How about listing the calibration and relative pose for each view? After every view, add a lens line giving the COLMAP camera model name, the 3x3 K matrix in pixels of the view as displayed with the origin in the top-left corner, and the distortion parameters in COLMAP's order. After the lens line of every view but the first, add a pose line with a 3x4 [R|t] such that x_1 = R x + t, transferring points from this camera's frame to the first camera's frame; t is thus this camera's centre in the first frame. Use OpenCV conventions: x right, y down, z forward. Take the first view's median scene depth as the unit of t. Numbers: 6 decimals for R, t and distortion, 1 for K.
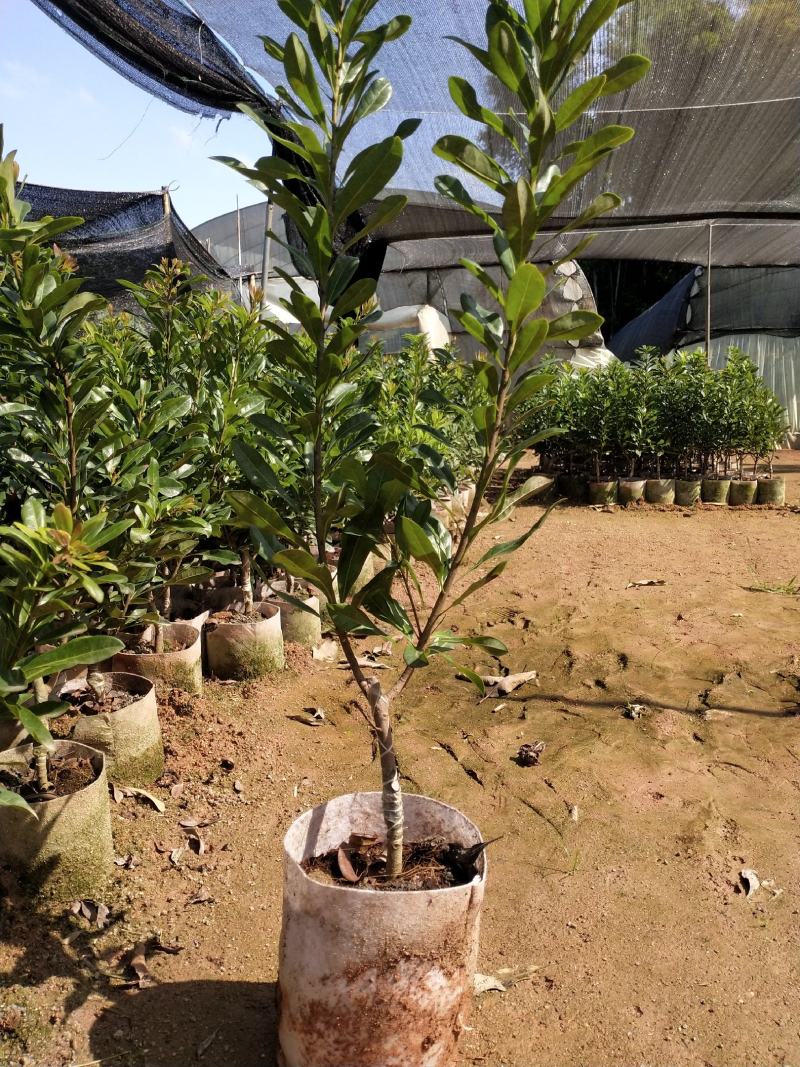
lens RADIAL K [[835.1, 0, 394.1], [0, 835.1, 535.3], [0, 0, 1]] dist [-0.012429, -0.006710]
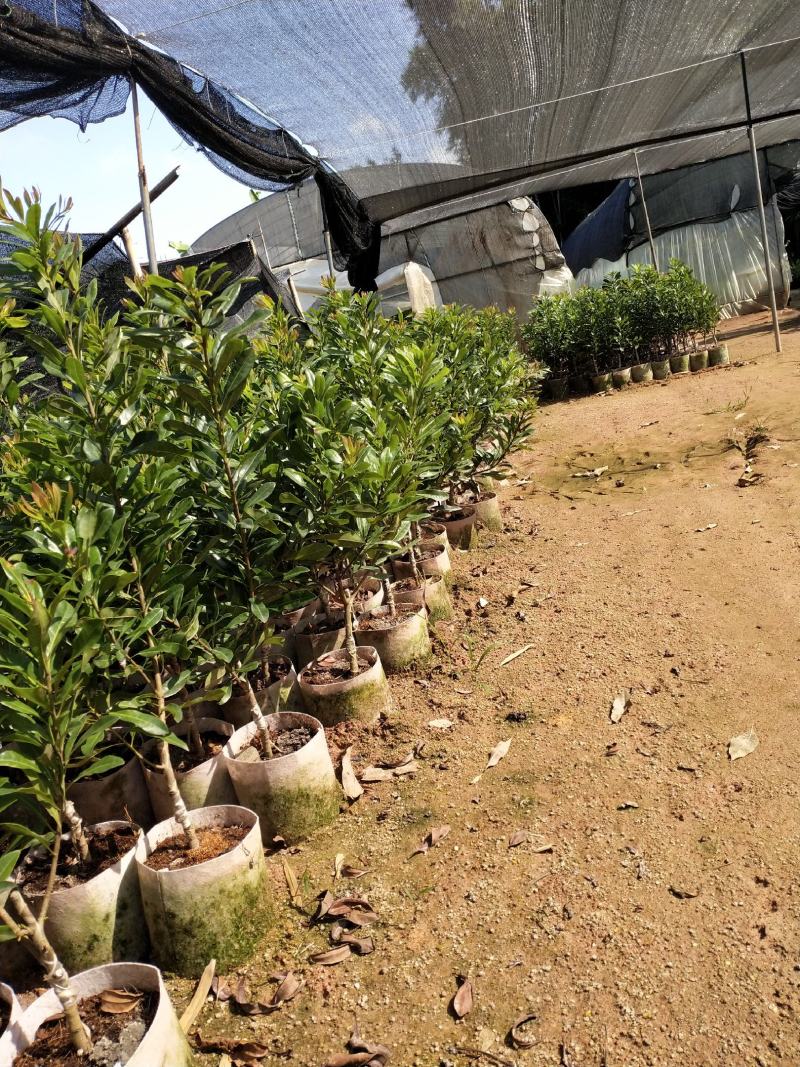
lens RADIAL K [[835.1, 0, 405.5], [0, 835.1, 531.6], [0, 0, 1]] dist [-0.012429, -0.006710]
pose [[0.974787, -0.222852, 0.011276, -0.144605], [0.221698, 0.972993, 0.064305, 0.028655], [-0.025302, -0.060184, 0.997867, -0.407442]]
